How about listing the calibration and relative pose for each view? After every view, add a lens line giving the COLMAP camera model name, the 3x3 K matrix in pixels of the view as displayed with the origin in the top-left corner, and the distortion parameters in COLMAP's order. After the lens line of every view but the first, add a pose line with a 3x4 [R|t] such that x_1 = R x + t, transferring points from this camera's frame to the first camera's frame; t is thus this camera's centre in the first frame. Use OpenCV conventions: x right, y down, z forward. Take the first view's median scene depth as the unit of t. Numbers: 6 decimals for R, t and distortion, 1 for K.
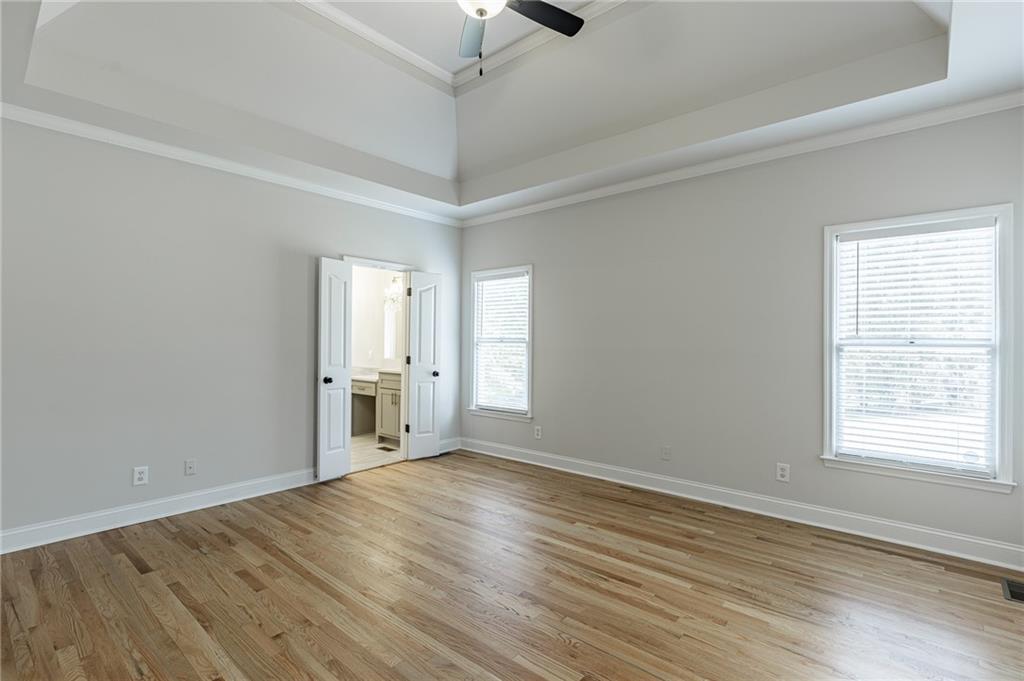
lens RADIAL K [[486.2, 0, 515.3], [0, 486.2, 332.2], [0, 0, 1]] dist [-0.002602, -0.001550]
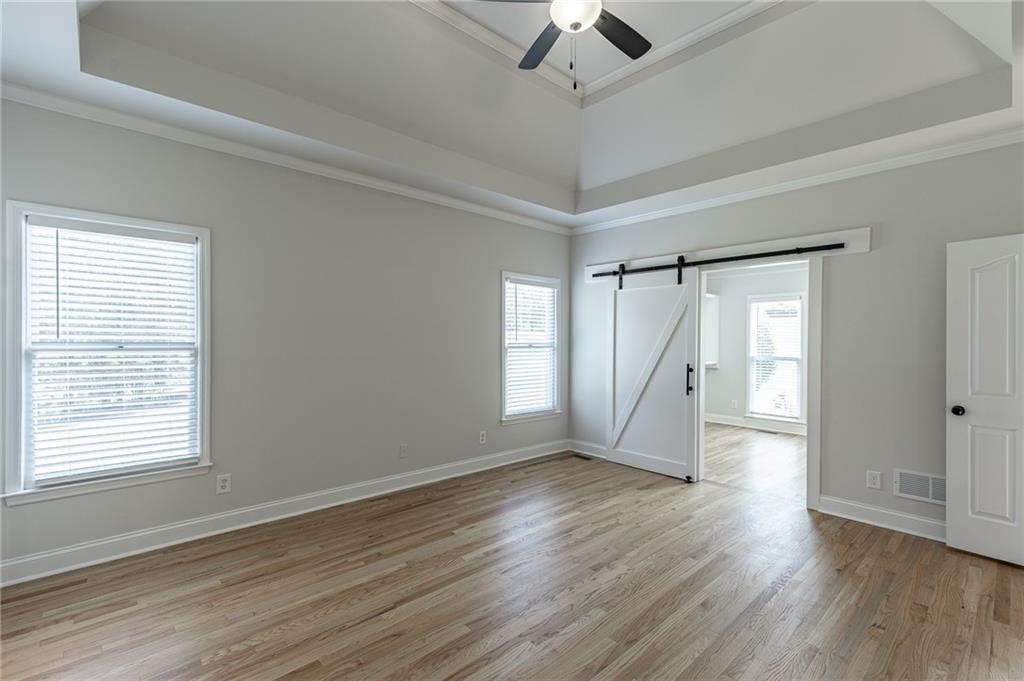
lens RADIAL K [[456.3, 0, 508.6], [0, 456.3, 337.9], [0, 0, 1]] dist [0.009472, -0.002172]
pose [[0.119733, 0.010241, 0.992753, -0.524100], [-0.012784, 0.999880, -0.008773, 0.005975], [-0.992724, -0.011641, 0.119850, 0.527877]]
